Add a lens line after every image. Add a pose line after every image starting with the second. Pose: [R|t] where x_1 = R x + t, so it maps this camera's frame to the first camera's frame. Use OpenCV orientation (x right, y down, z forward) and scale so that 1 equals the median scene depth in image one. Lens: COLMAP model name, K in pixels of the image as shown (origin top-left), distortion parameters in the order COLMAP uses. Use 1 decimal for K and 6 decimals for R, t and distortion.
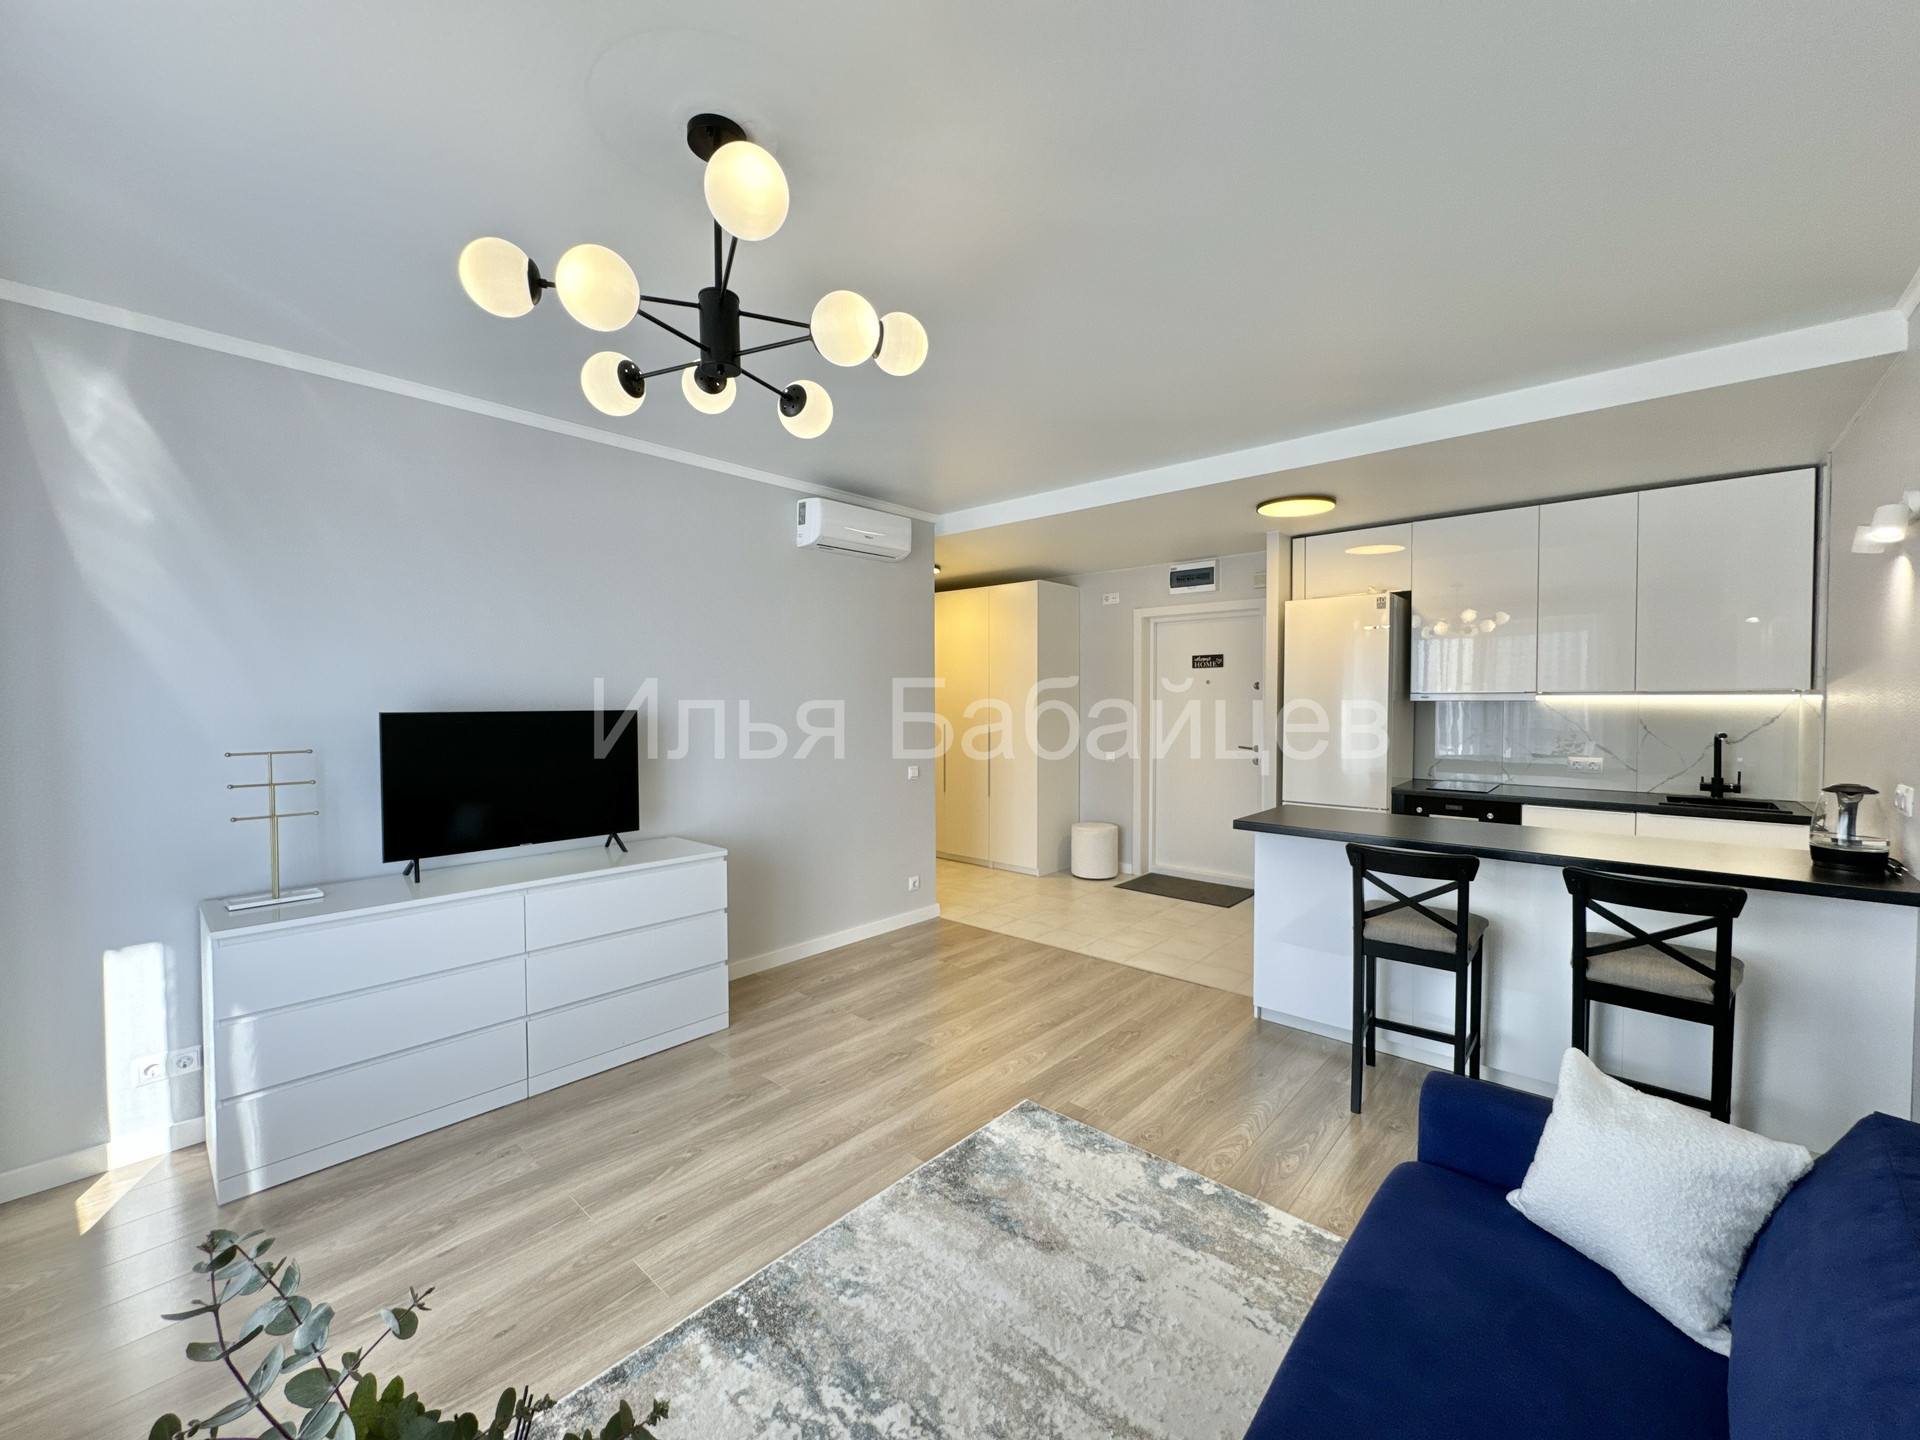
lens RADIAL K [[771.2, 0, 961.8], [0, 771.2, 715.3], [0, 0, 1]] dist [-0.001463, 0.000654]
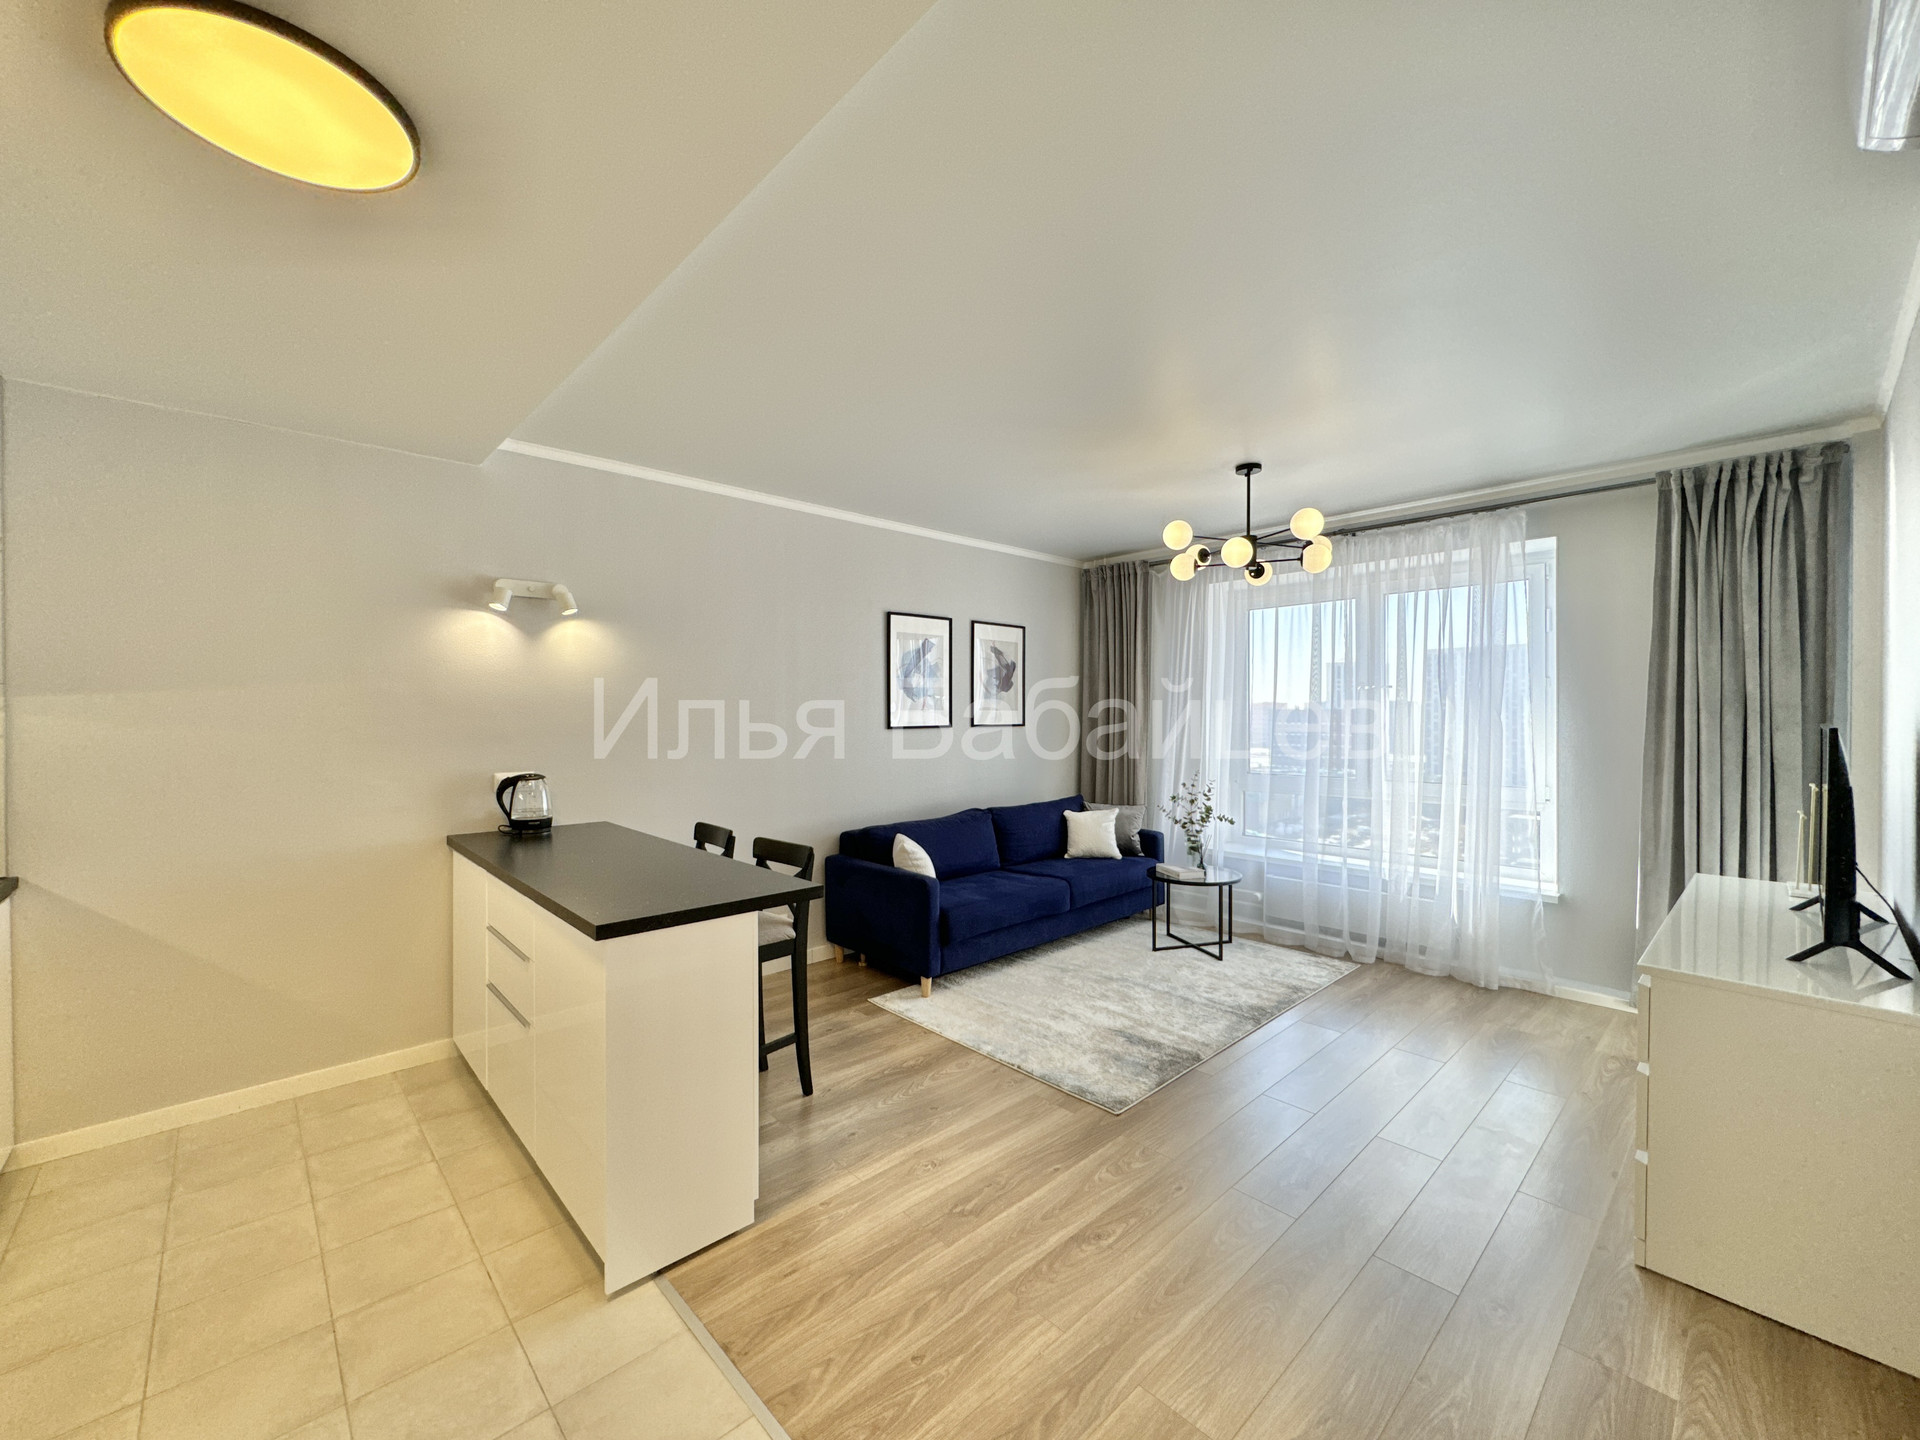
lens RADIAL K [[771.2, 0, 963.0], [0, 771.2, 720.9], [0, 0, 1]] dist [-0.001463, 0.000654]
pose [[-0.996064, 0.002257, 0.088609, 0.134790], [0.005312, 0.999399, 0.034259, -0.029562], [-0.088478, 0.034595, -0.995477, 1.384712]]
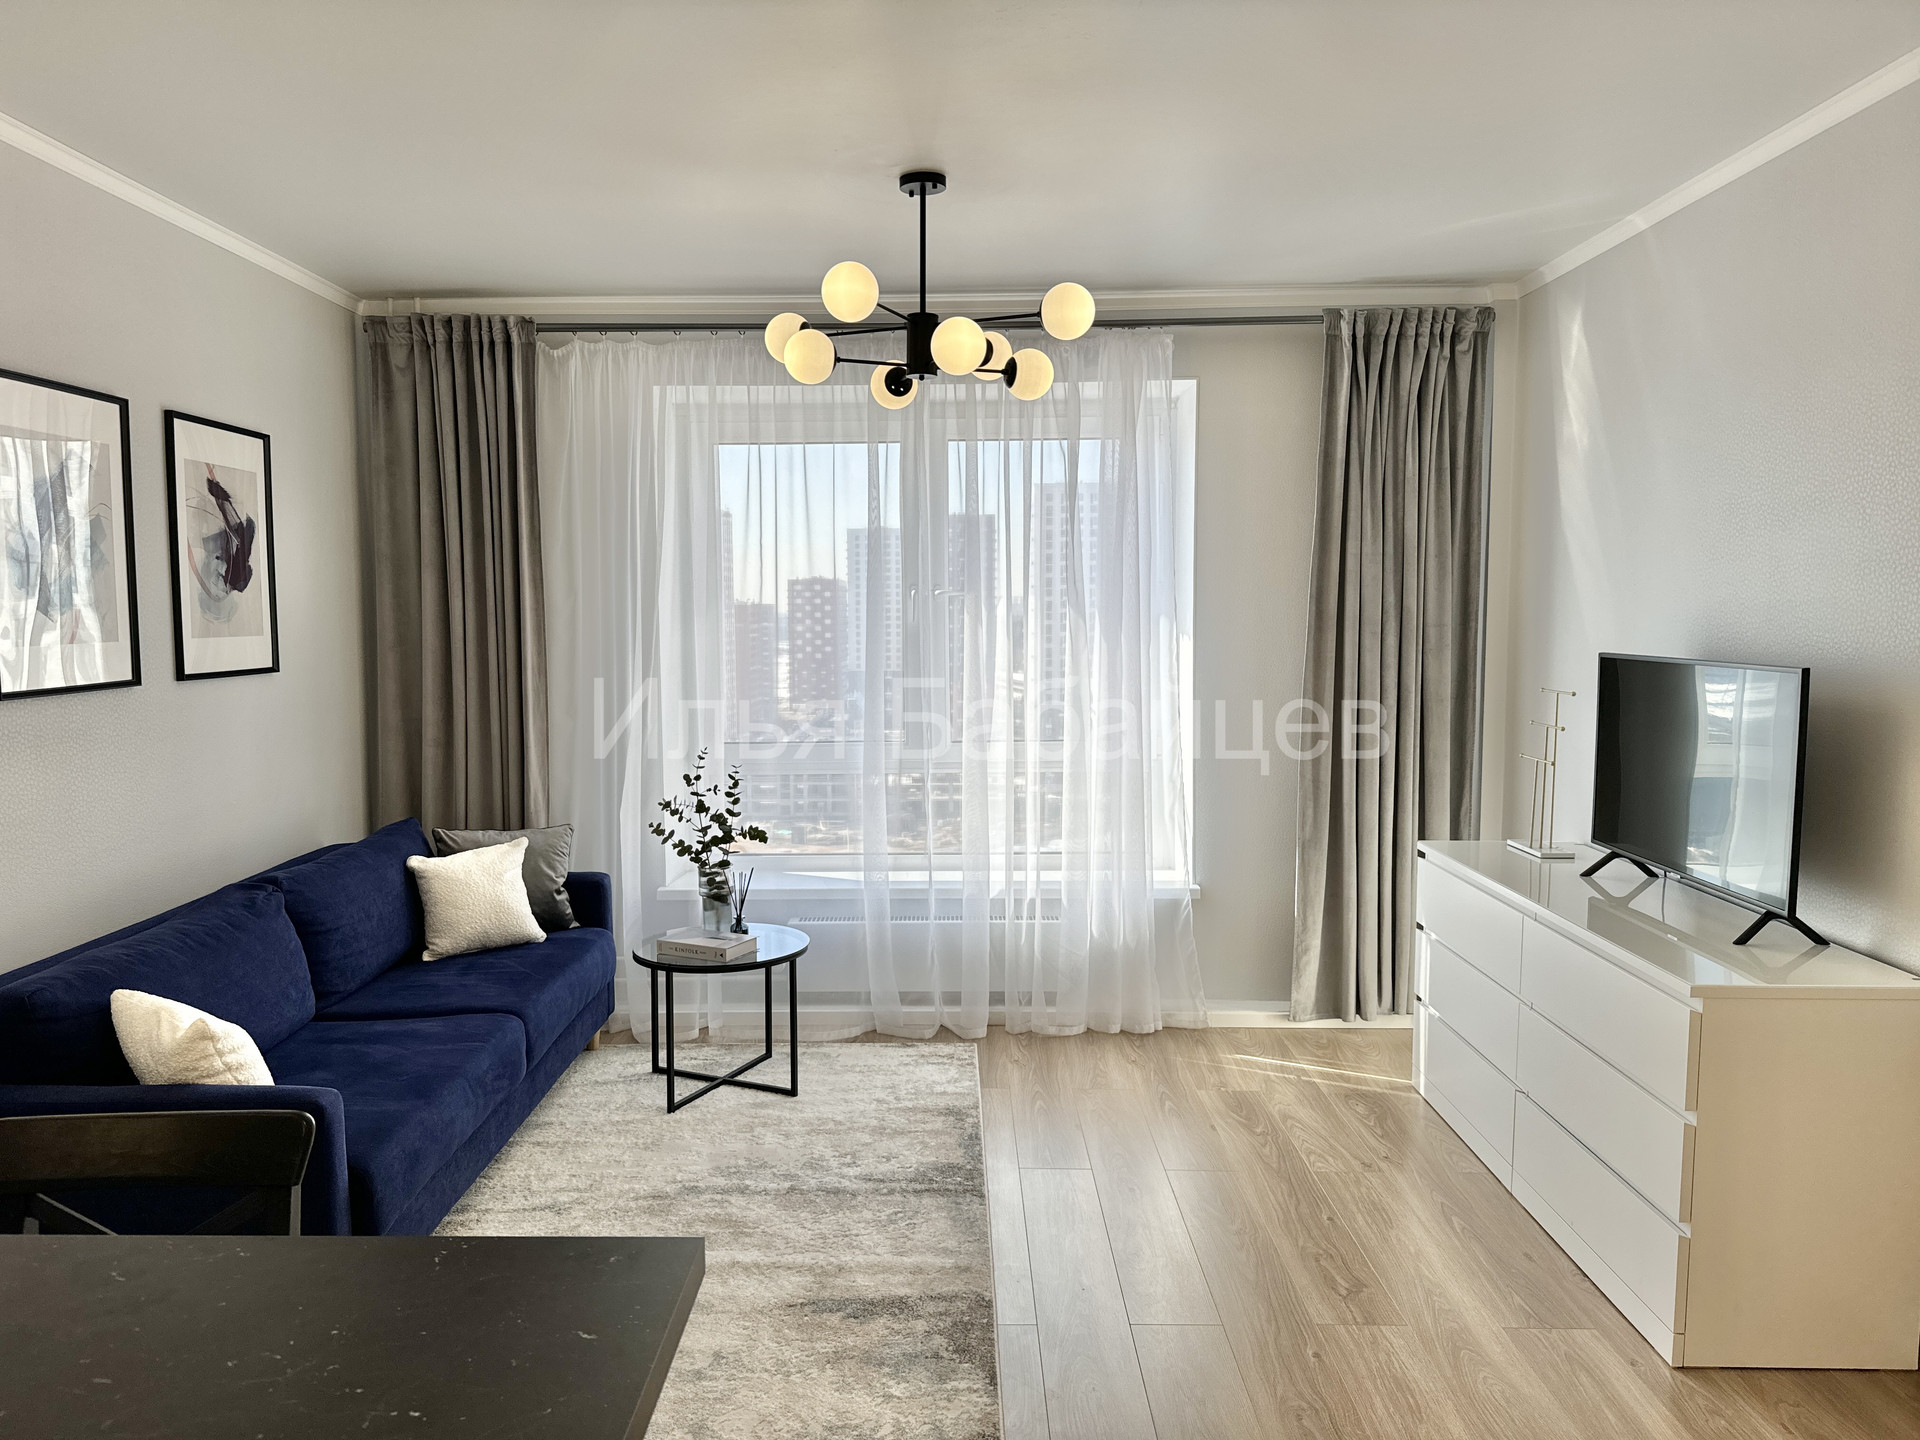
lens RADIAL K [[1347.6, 0, 928.8], [0, 1347.6, 719.2], [0, 0, 1]] dist [0.069337, -0.092643]
pose [[-0.758008, 0.060595, -0.649424, 0.456068], [-0.009319, 0.994568, 0.103675, -0.049259], [0.652178, 0.084639, -0.753326, 1.101837]]
